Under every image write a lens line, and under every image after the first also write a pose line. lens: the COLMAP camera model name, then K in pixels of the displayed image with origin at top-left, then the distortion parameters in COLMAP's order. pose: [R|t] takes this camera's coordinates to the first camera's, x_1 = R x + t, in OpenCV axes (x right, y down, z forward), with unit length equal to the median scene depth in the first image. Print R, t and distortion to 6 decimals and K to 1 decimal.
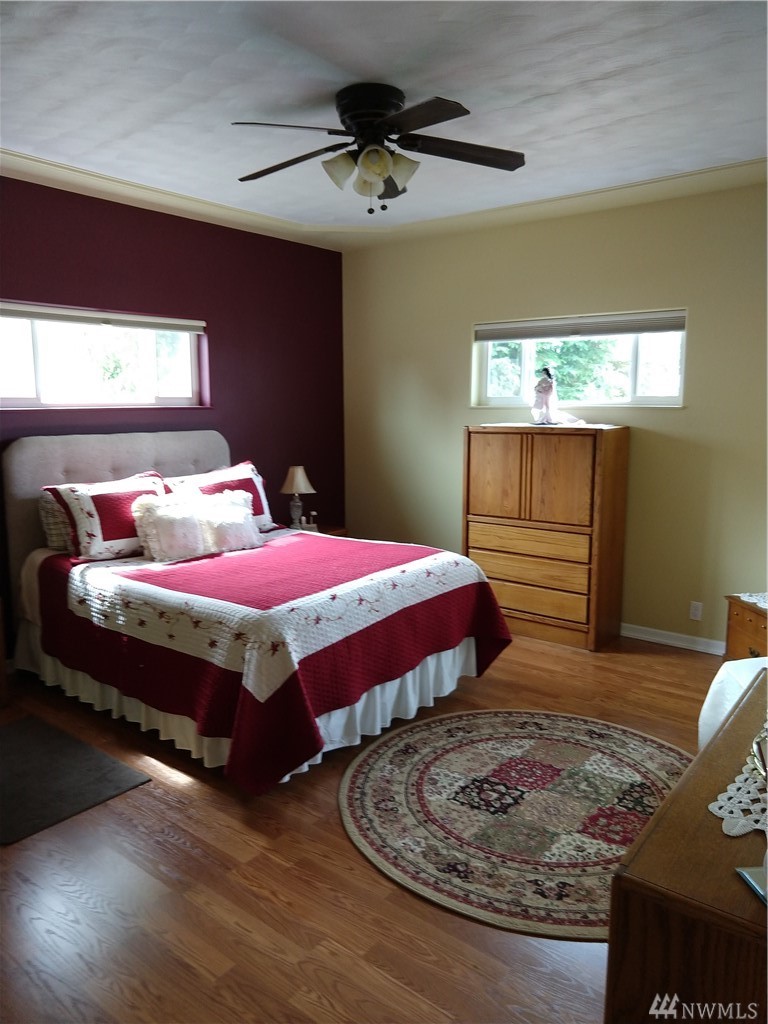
lens RADIAL K [[749.3, 0, 384.0], [0, 749.3, 512.0], [0, 0, 1]] dist [0.000249, -0.001478]
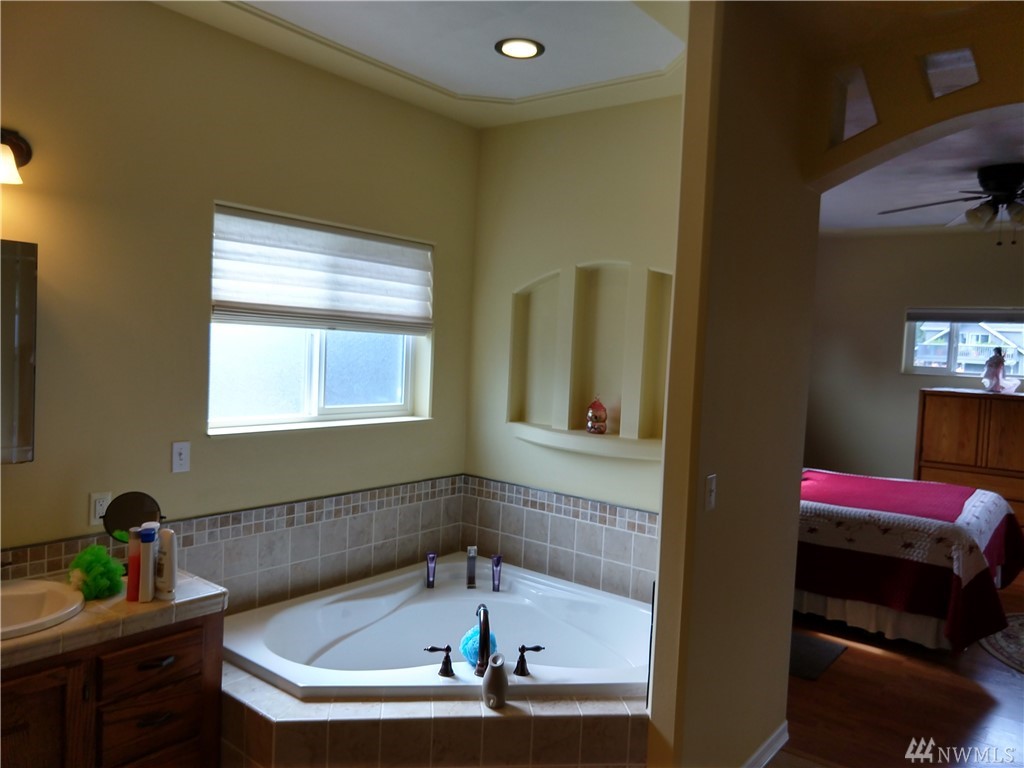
lens RADIAL K [[749.3, 0, 512.0], [0, 749.3, 384.0], [0, 0, 1]] dist [0.000249, -0.001478]
pose [[0.998771, 0.048742, 0.008981, -0.886756], [-0.047675, 0.994361, -0.094729, 0.040321], [-0.013548, 0.094185, 0.995463, -0.356788]]
